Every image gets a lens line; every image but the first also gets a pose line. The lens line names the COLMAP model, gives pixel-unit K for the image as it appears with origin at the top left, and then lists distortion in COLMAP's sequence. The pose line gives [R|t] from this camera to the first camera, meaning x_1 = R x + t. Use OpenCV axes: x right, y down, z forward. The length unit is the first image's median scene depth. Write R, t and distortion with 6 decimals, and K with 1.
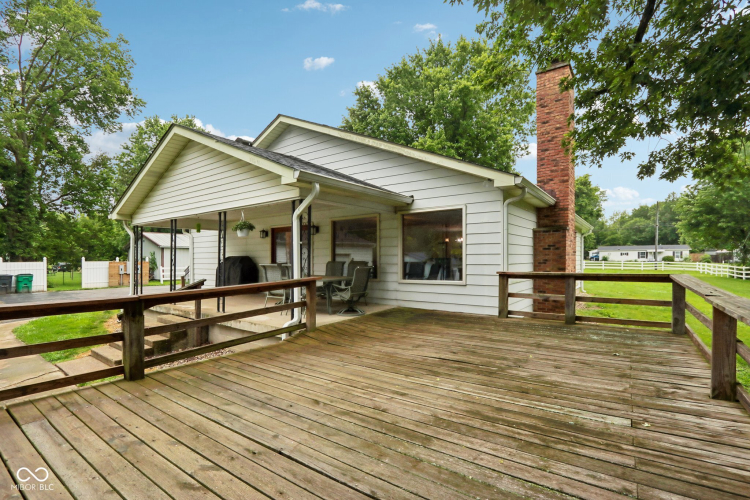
lens RADIAL K [[354.2, 0, 374.1], [0, 354.2, 251.7], [0, 0, 1]] dist [-0.017046, 0.000964]
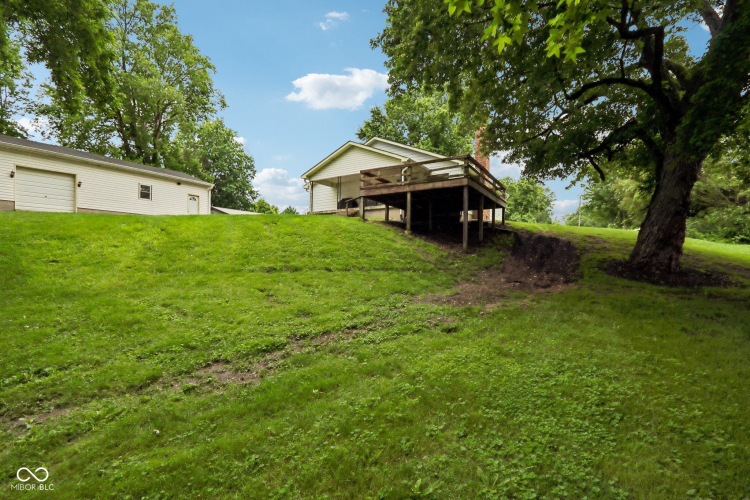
lens RADIAL K [[354.2, 0, 375.0], [0, 354.2, 254.2], [0, 0, 1]] dist [-0.017046, 0.000964]
pose [[0.995782, 0.010688, 0.091127, -0.163260], [-0.011455, 0.999903, 0.007896, 0.138703], [-0.091034, -0.008906, 0.995808, -0.486275]]
